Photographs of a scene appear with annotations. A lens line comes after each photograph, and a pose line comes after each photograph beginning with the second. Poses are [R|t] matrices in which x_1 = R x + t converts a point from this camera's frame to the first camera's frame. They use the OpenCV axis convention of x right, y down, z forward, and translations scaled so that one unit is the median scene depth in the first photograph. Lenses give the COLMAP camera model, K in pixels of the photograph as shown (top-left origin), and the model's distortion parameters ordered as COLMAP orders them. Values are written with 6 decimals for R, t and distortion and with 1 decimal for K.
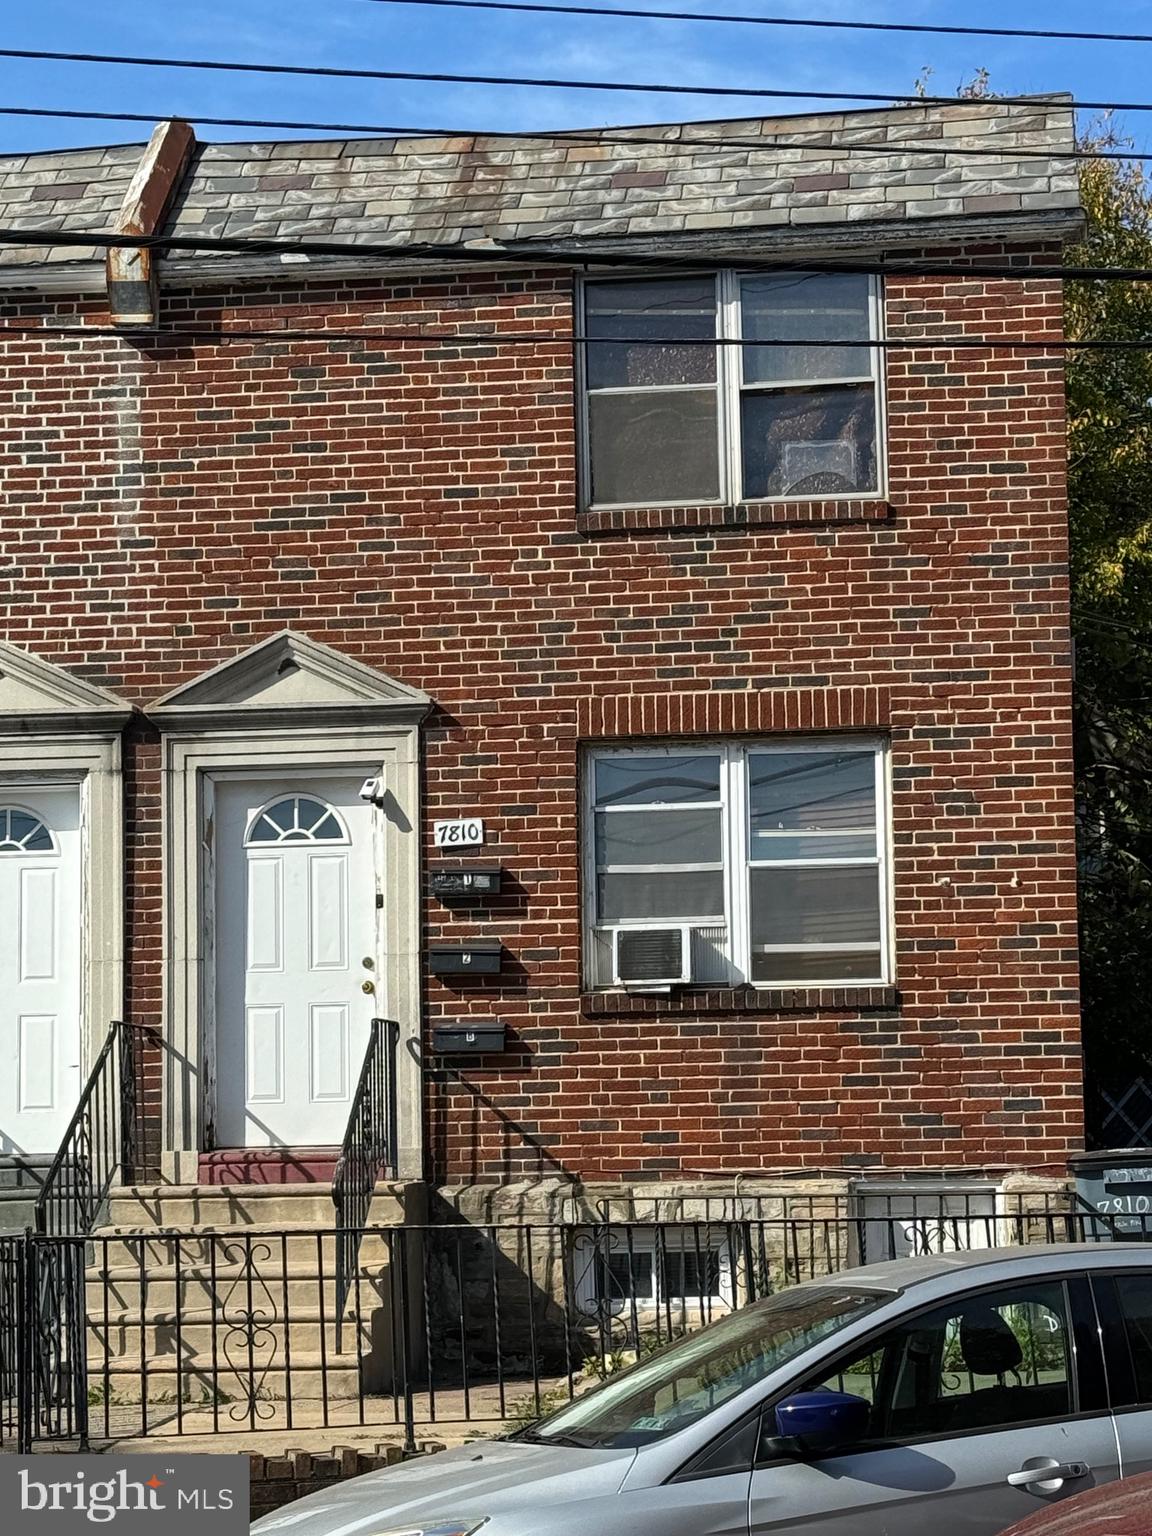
lens RADIAL K [[3668.2, 0, 581.7], [0, 3668.2, 767.6], [0, 0, 1]] dist [0.146849, 0.000000]
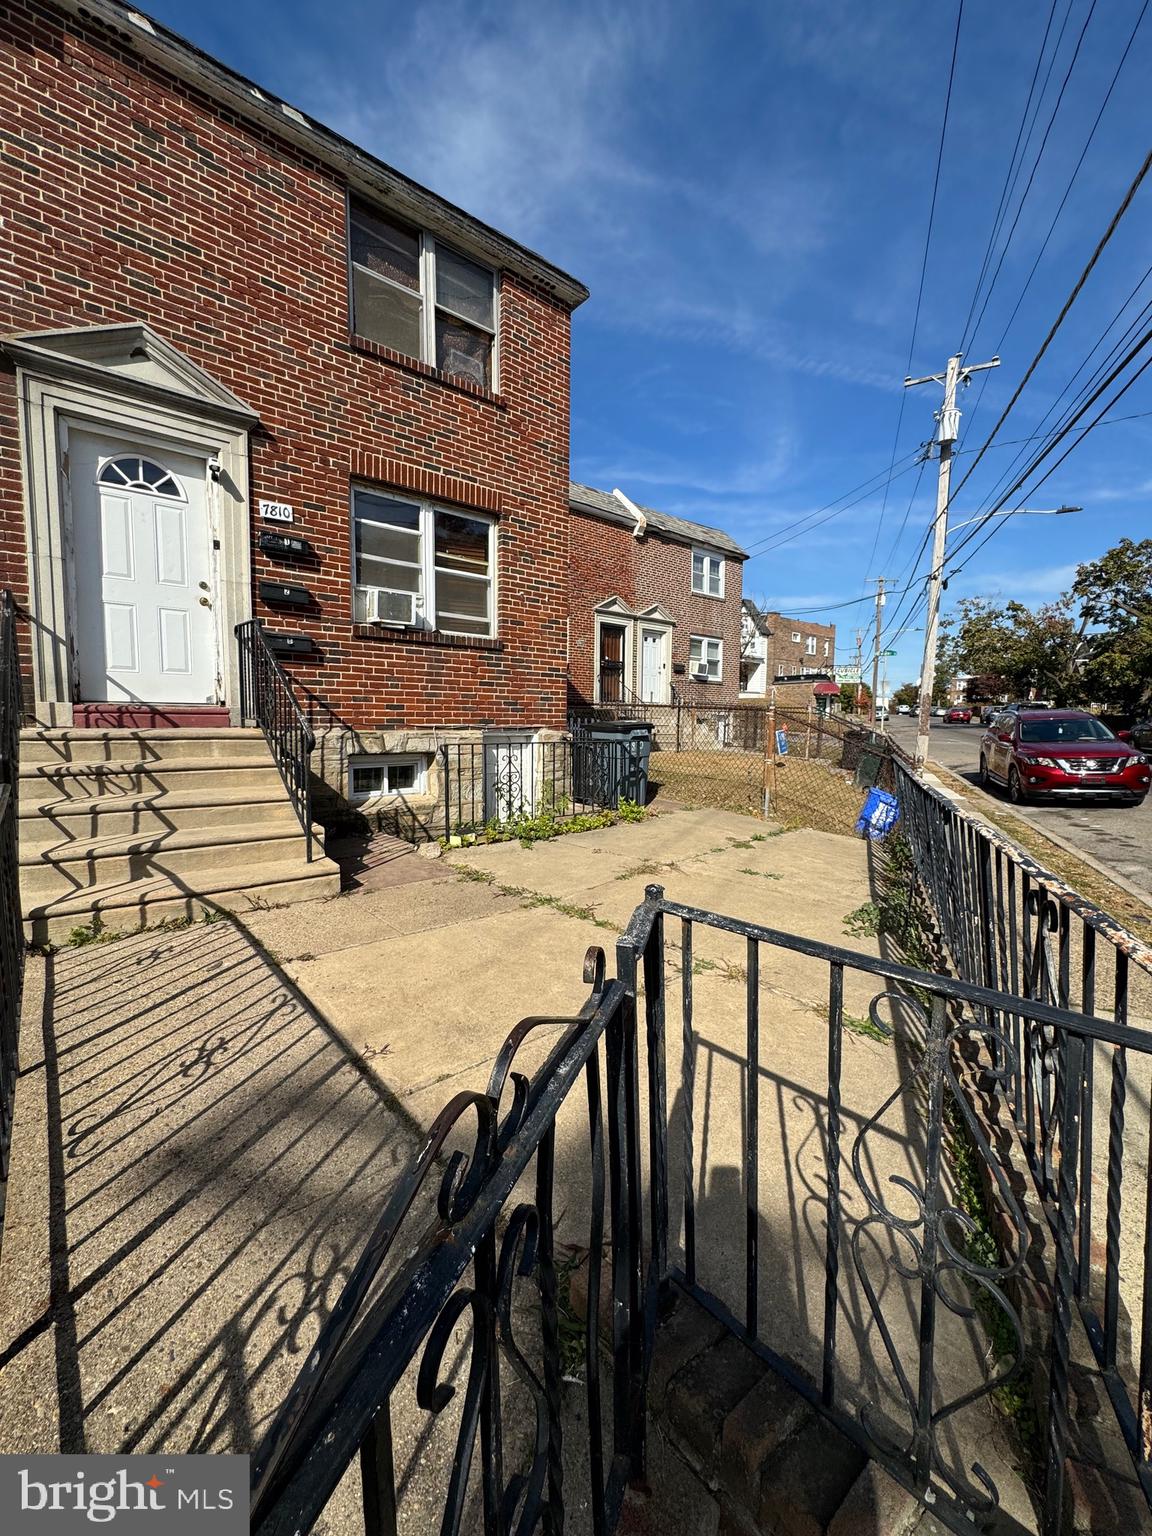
lens RADIAL K [[616.6, 0, 577.3], [0, 616.6, 768.7], [0, 0, 1]] dist [-0.000092, -0.000177]
pose [[0.669396, -0.035098, 0.742077, -0.148947], [-0.108907, 0.983456, 0.144755, 0.074885], [-0.734880, -0.177716, 0.654498, 0.709670]]
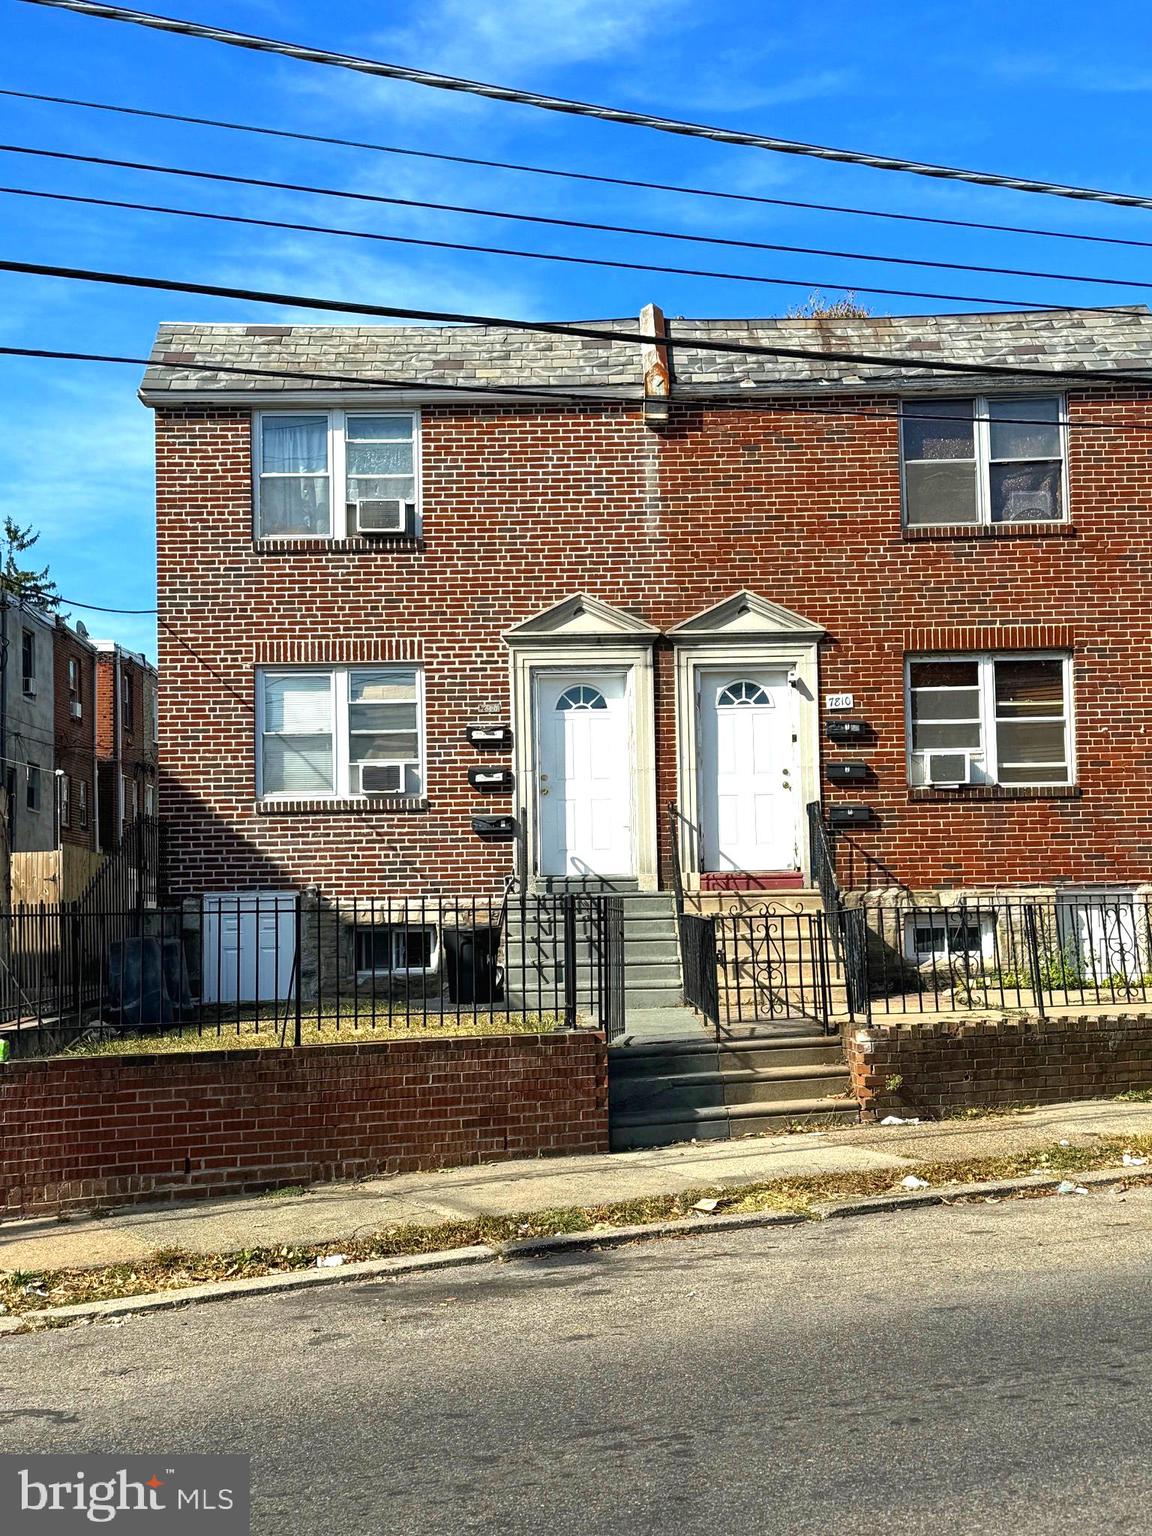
lens RADIAL K [[2051.3, 0, 579.3], [0, 2051.3, 770.0], [0, 0, 1]] dist [0.142346, 0.000000]
pose [[0.991253, 0.007259, 0.131778, -0.299440], [-0.012605, 0.999129, 0.039778, 0.012738], [-0.131374, -0.041091, 0.990481, -0.007282]]
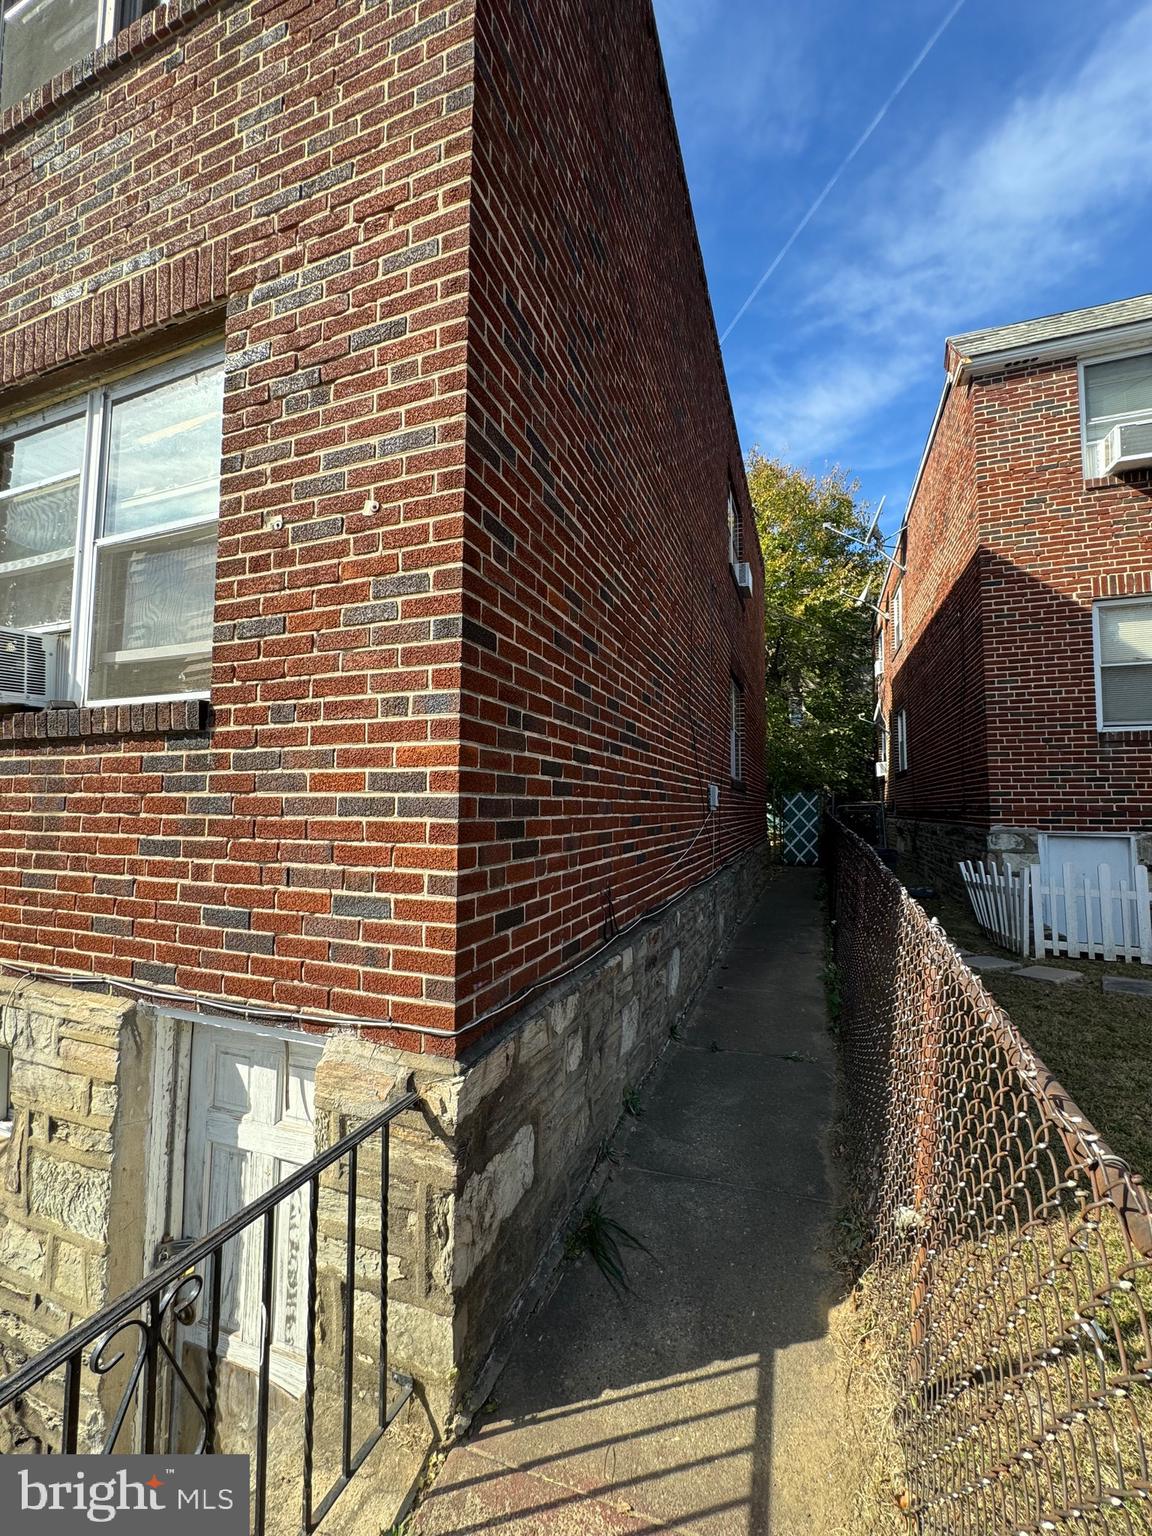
lens RADIAL K [[616.6, 0, 573.0], [0, 616.6, 762.8], [0, 0, 1]] dist [-0.000092, -0.000177]
pose [[0.969192, 0.003678, -0.246280, 0.168194], [0.011828, 0.998040, 0.061450, 0.063578], [0.246024, -0.062470, 0.967249, 0.897547]]
